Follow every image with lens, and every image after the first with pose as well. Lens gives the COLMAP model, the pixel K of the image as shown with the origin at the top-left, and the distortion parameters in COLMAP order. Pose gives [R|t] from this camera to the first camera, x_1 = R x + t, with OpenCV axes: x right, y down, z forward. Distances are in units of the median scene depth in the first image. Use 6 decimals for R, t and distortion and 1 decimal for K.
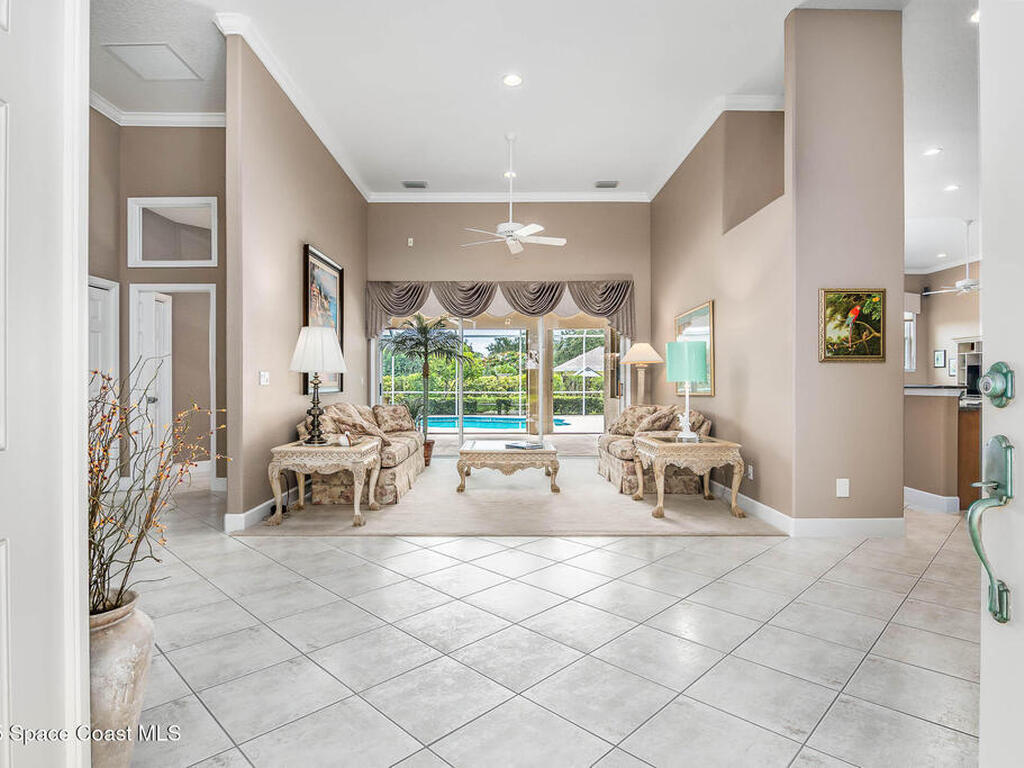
lens RADIAL K [[560.3, 0, 512.0], [0, 560.3, 384.0], [0, 0, 1]] dist [-0.003849, -0.002865]
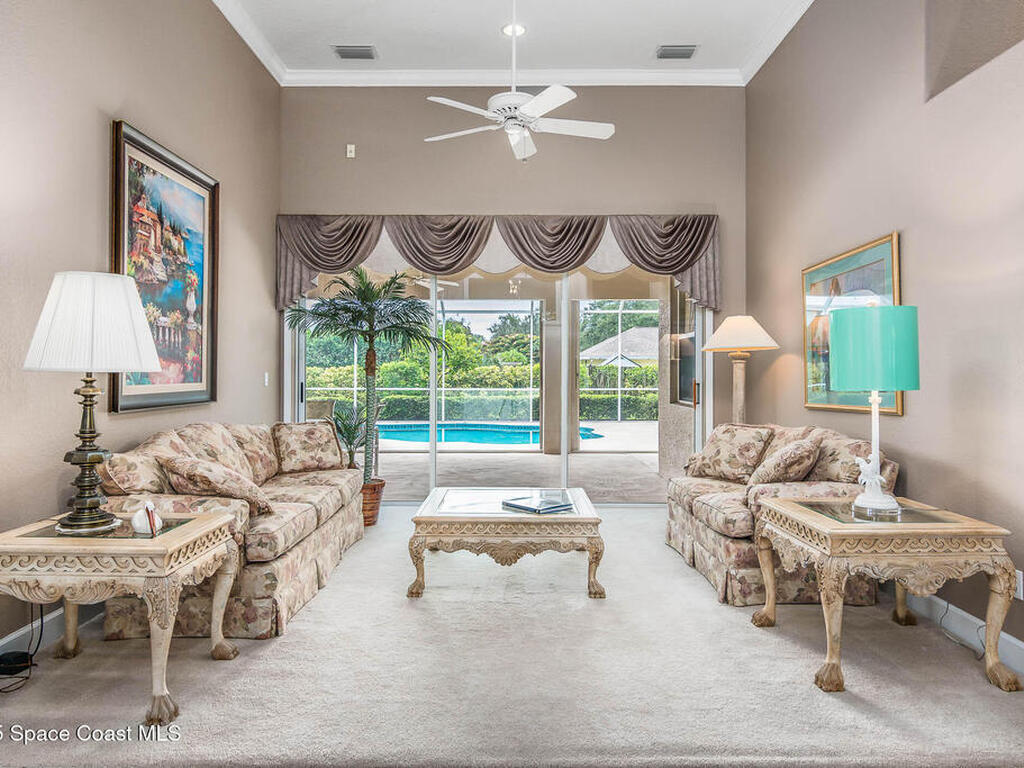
lens RADIAL K [[634.1, 0, 510.9], [0, 634.1, 359.5], [0, 0, 1]] dist [-0.000540, -0.000182]
pose [[0.999815, 0.002130, -0.019108, 0.006846], [-0.002493, 0.999816, -0.019017, -0.014594], [0.019064, 0.019061, 0.999637, 0.330482]]
